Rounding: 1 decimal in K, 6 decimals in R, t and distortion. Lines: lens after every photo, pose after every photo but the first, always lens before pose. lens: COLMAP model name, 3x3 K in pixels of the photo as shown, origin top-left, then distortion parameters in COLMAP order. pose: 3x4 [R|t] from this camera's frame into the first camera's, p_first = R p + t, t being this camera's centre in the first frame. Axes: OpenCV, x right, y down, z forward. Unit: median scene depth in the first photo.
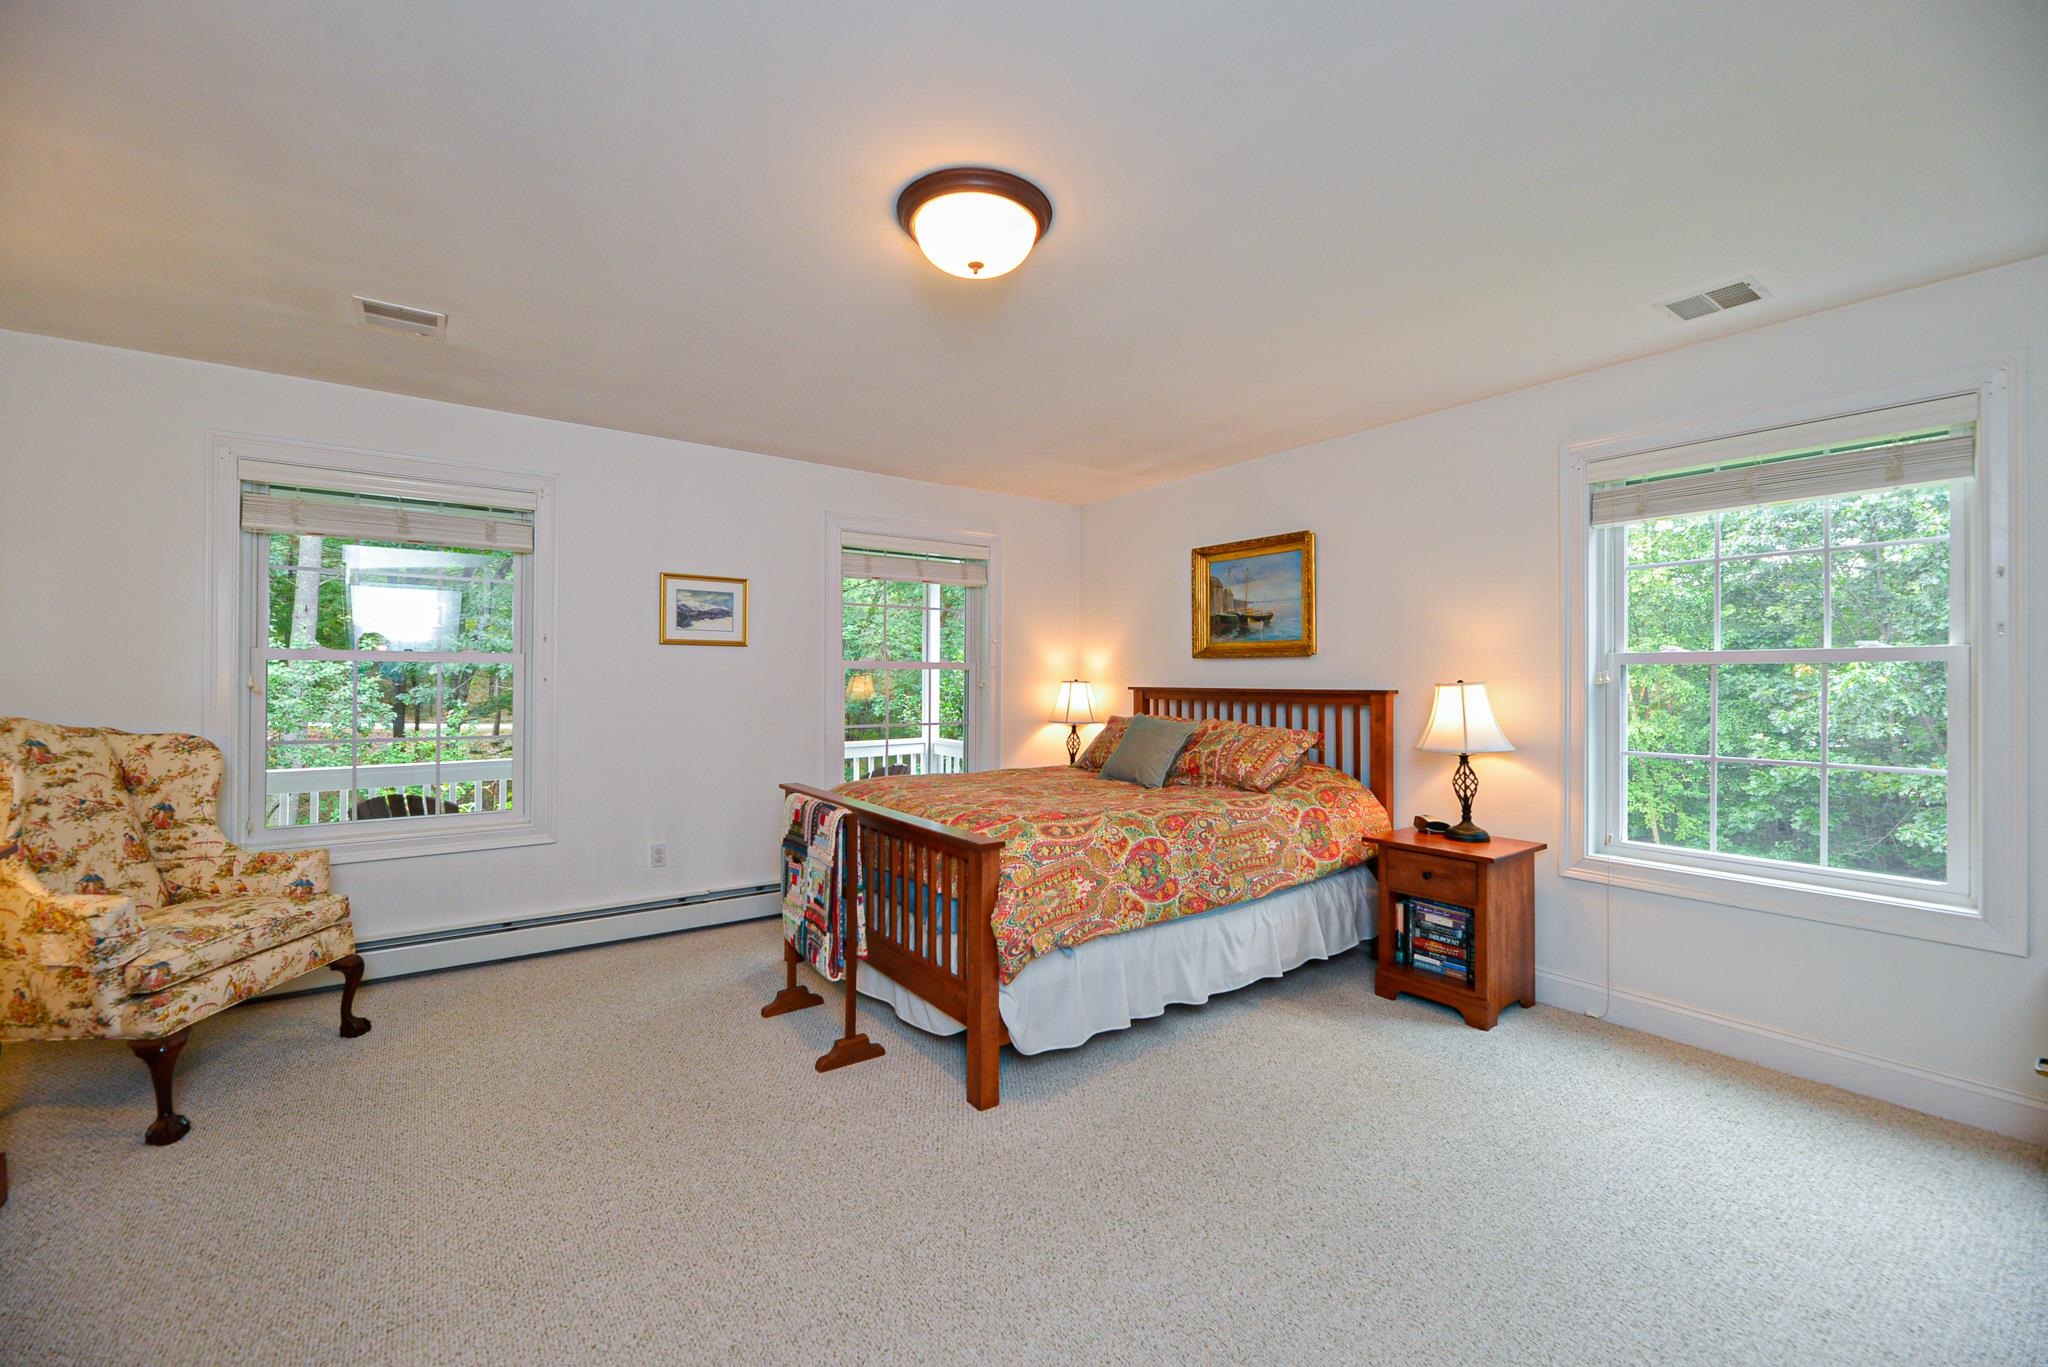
lens RADIAL K [[826.7, 0, 1018.8], [0, 826.7, 678.3], [0, 0, 1]] dist [-0.001969, -0.000949]
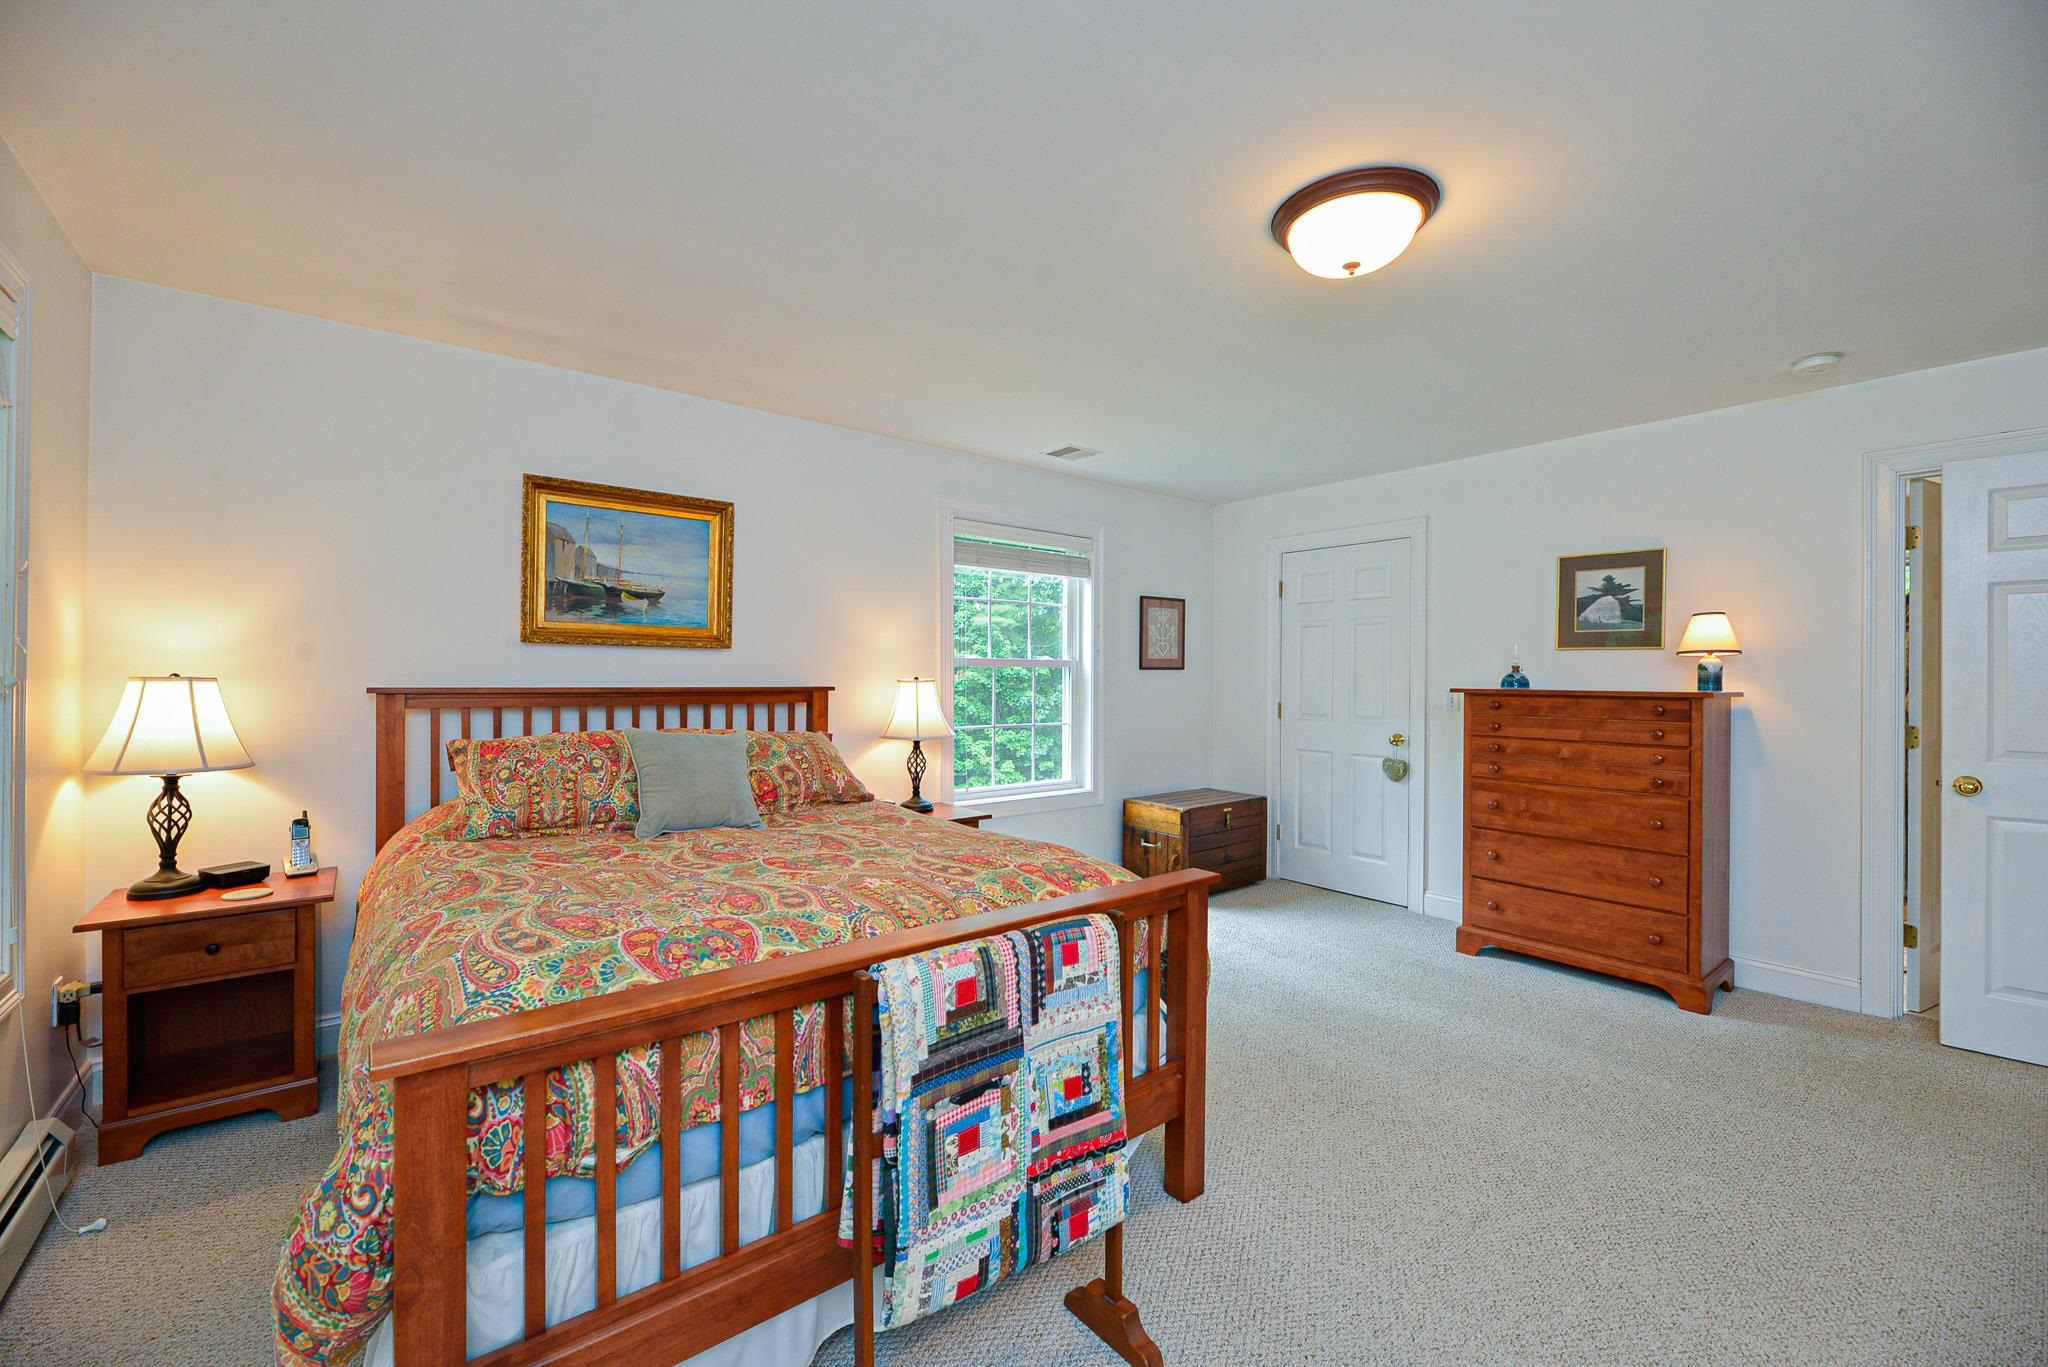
lens RADIAL K [[826.7, 0, 1018.8], [0, 826.7, 678.3], [0, 0, 1]] dist [-0.001969, -0.000949]
pose [[-0.062736, -0.002534, 0.998027, -0.493532], [-0.003832, 0.999990, 0.002298, 0.000851], [-0.998023, -0.003680, -0.062745, 0.706501]]
